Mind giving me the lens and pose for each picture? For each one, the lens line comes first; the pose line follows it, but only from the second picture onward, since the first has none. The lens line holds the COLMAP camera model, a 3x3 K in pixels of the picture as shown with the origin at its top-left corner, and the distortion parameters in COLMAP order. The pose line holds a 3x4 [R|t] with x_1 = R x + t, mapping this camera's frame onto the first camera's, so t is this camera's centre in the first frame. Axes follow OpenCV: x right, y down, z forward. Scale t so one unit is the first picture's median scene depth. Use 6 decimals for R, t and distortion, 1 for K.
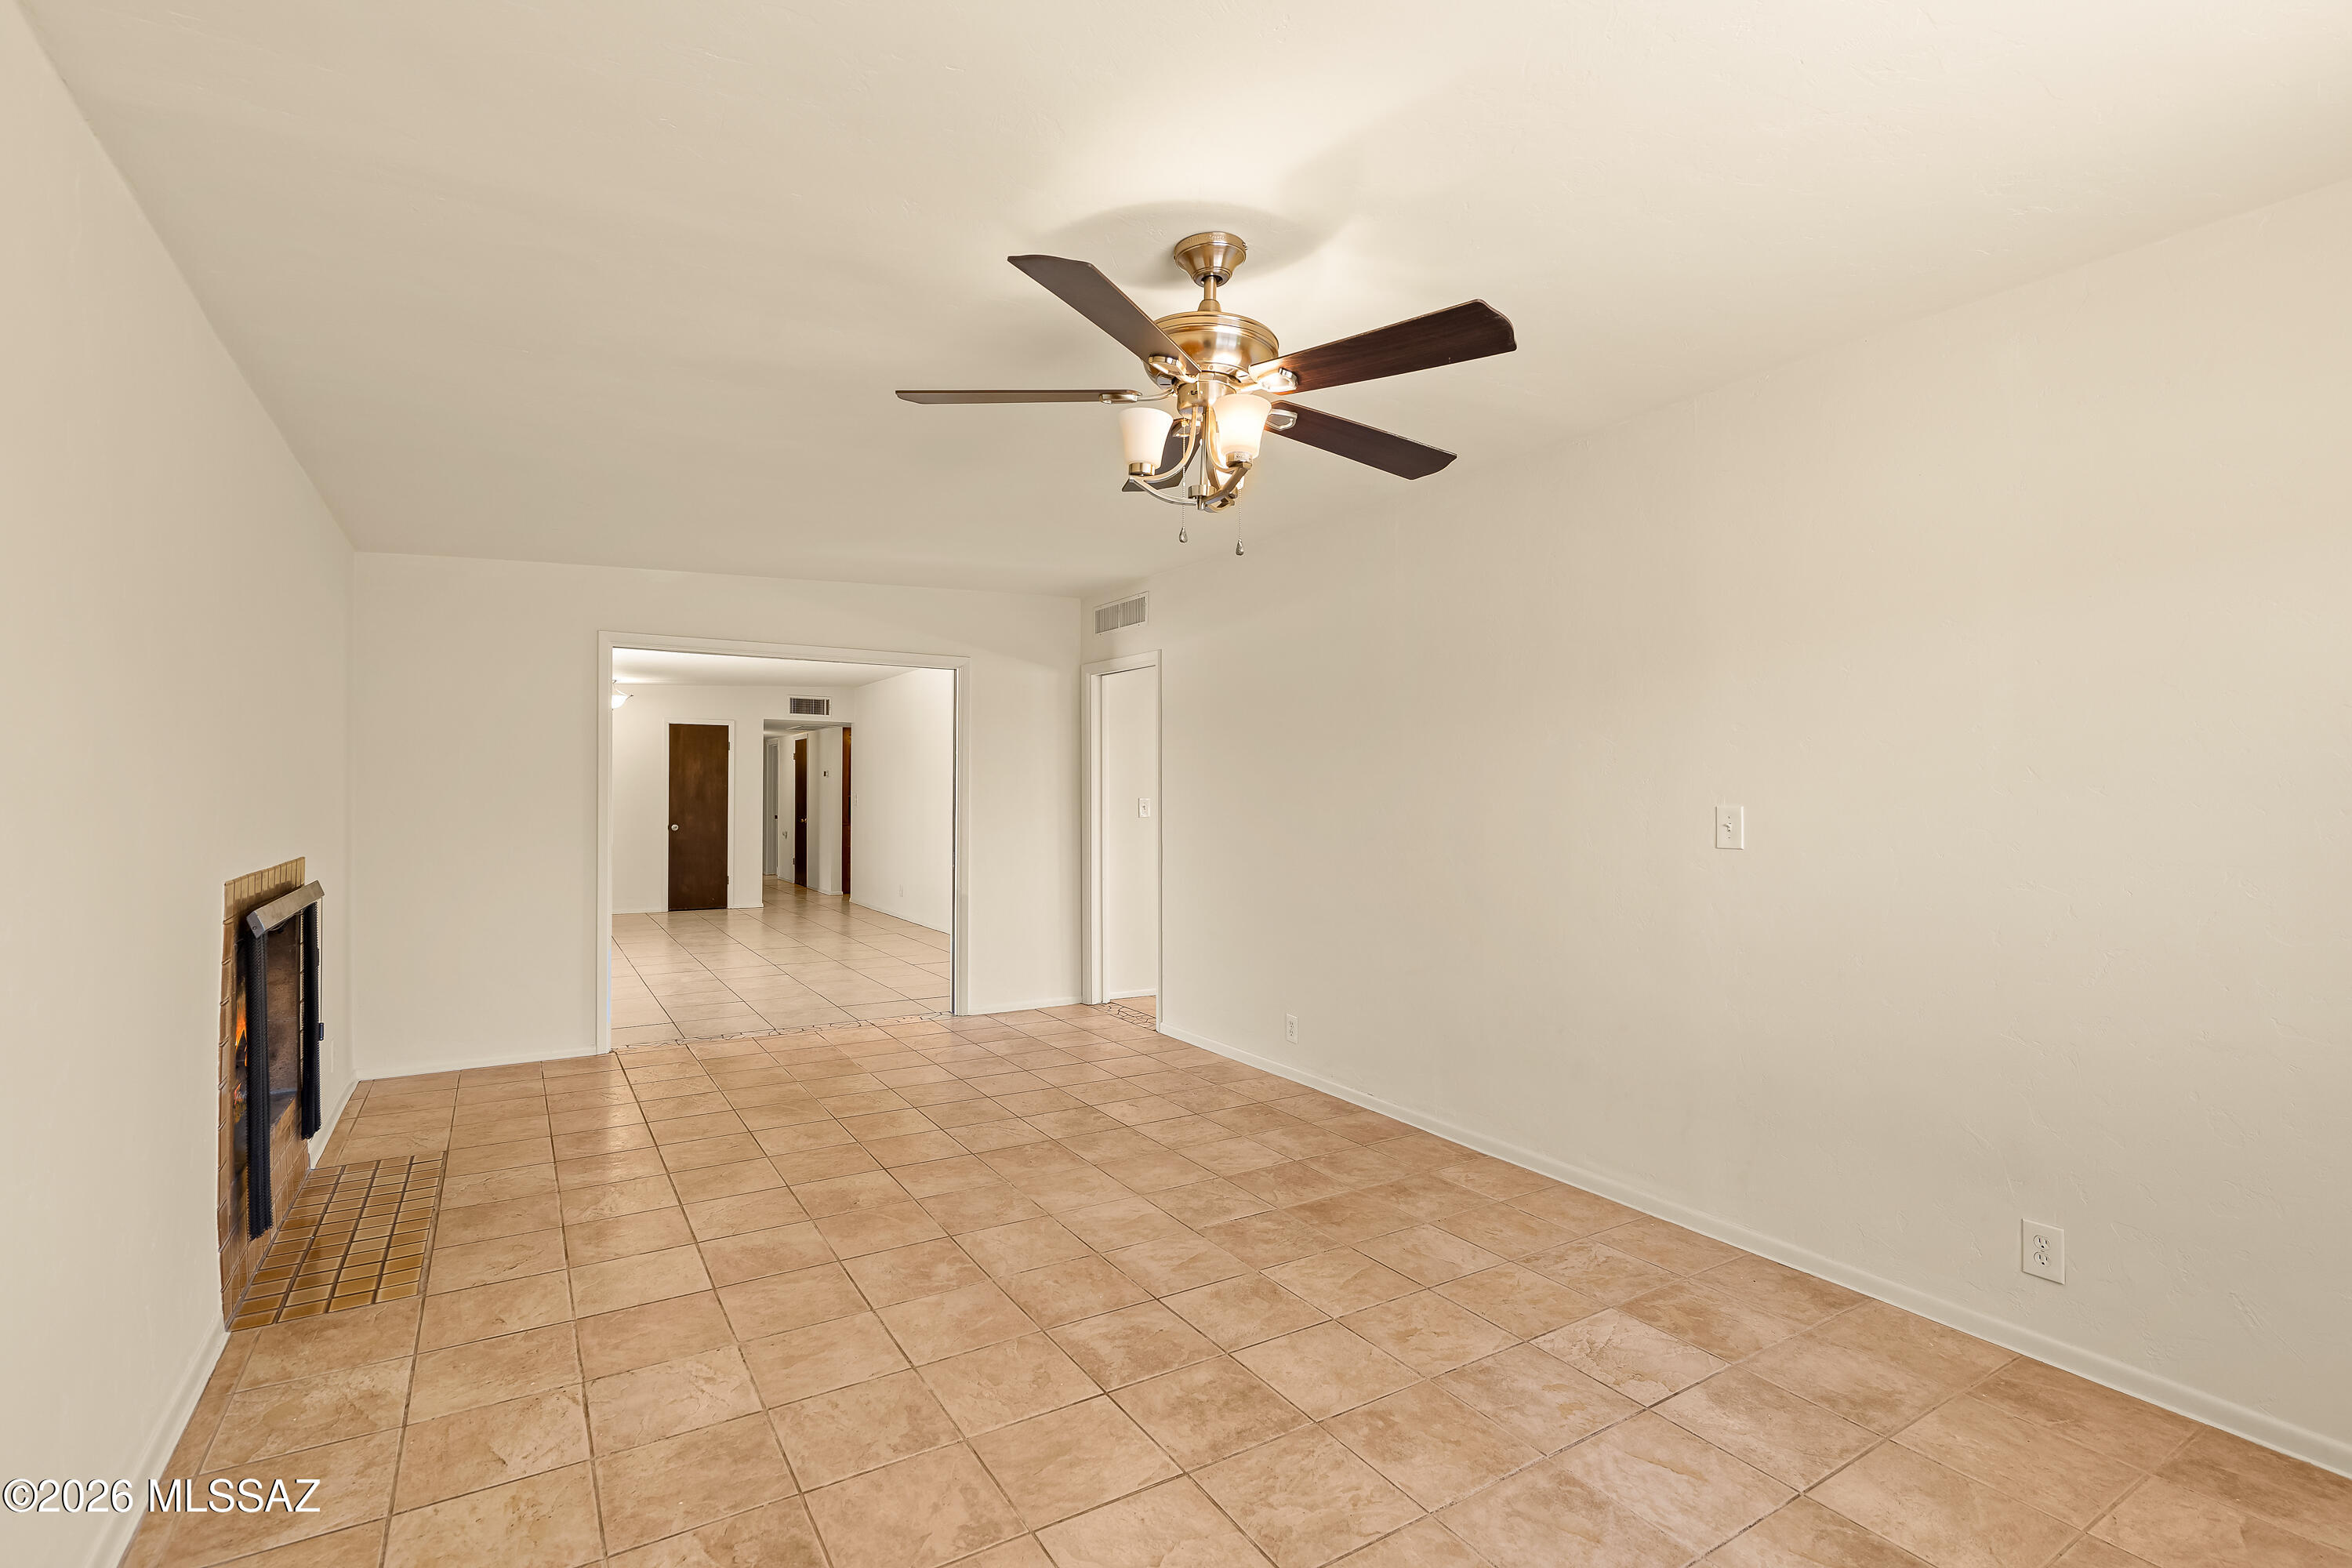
lens RADIAL K [[1085.2, 0, 1173.0], [0, 1085.2, 779.6], [0, 0, 1]] dist [-0.000190, 0.000619]
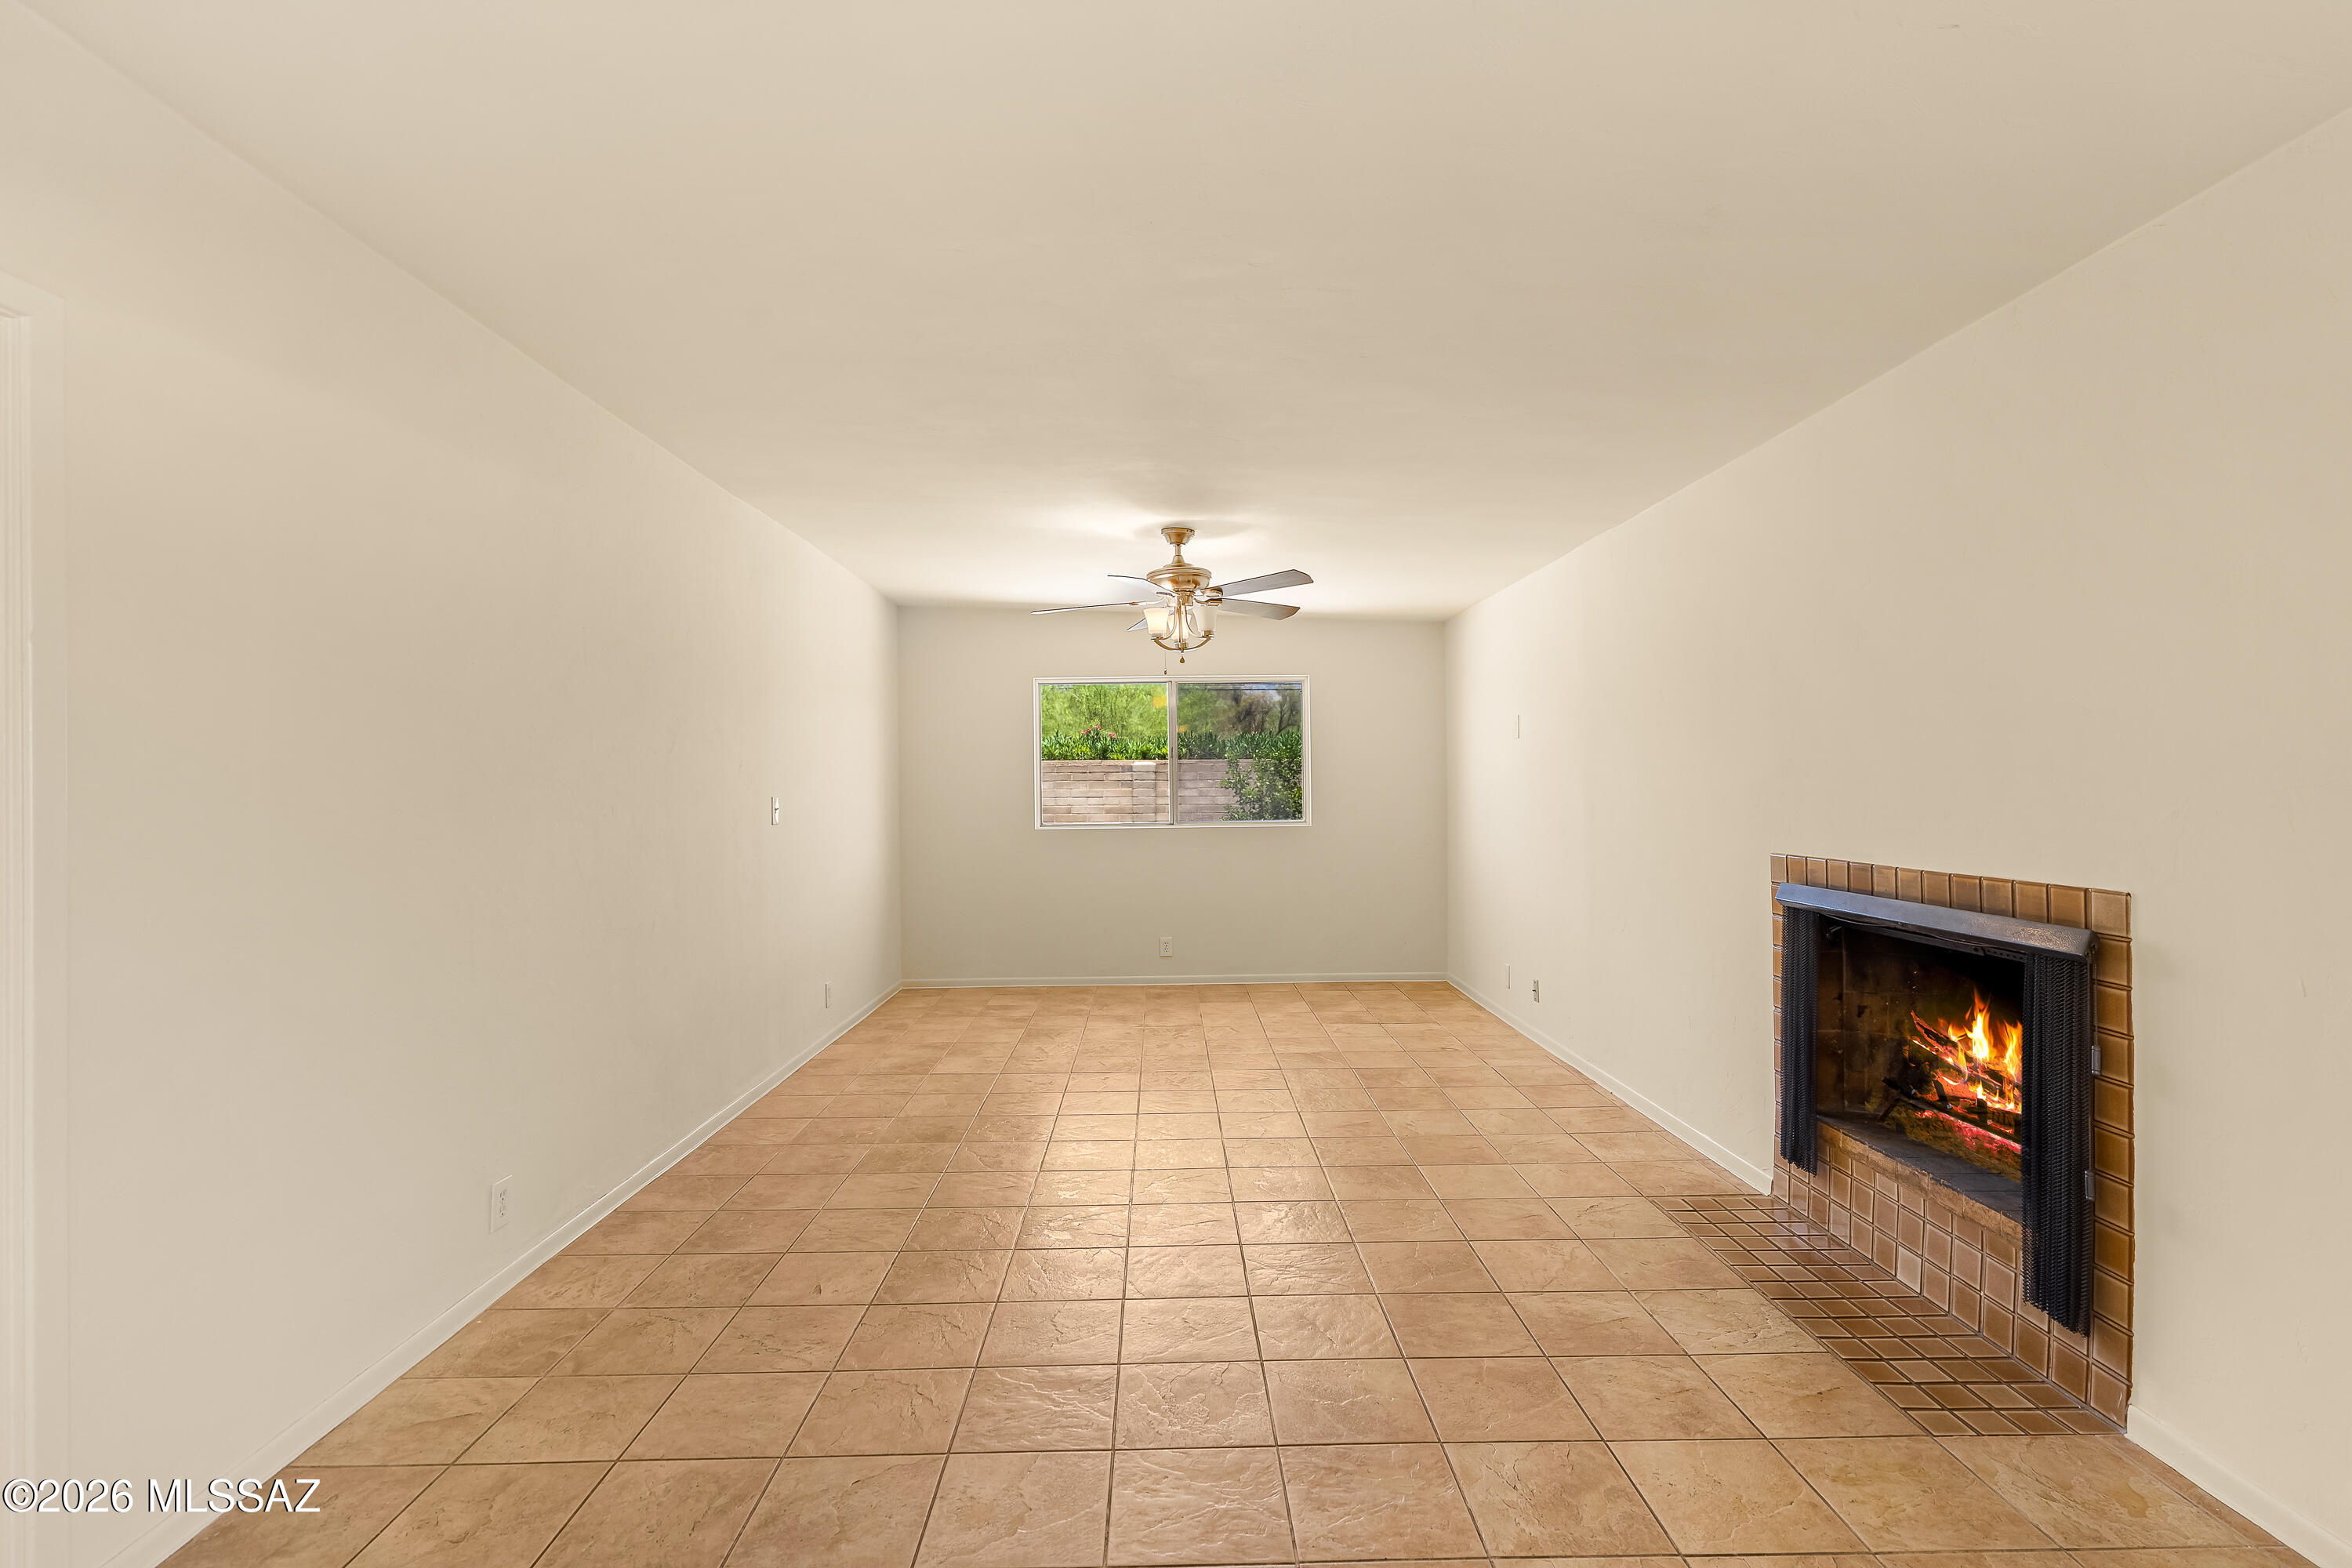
lens RADIAL K [[1085.2, 0, 1173.0], [0, 1085.2, 779.6], [0, 0, 1]] dist [-0.000190, 0.000619]
pose [[-0.854295, 0.005498, 0.519759, -0.665767], [-0.001766, 0.999908, -0.013480, 0.017843], [-0.519785, -0.012434, -0.854207, 1.772425]]
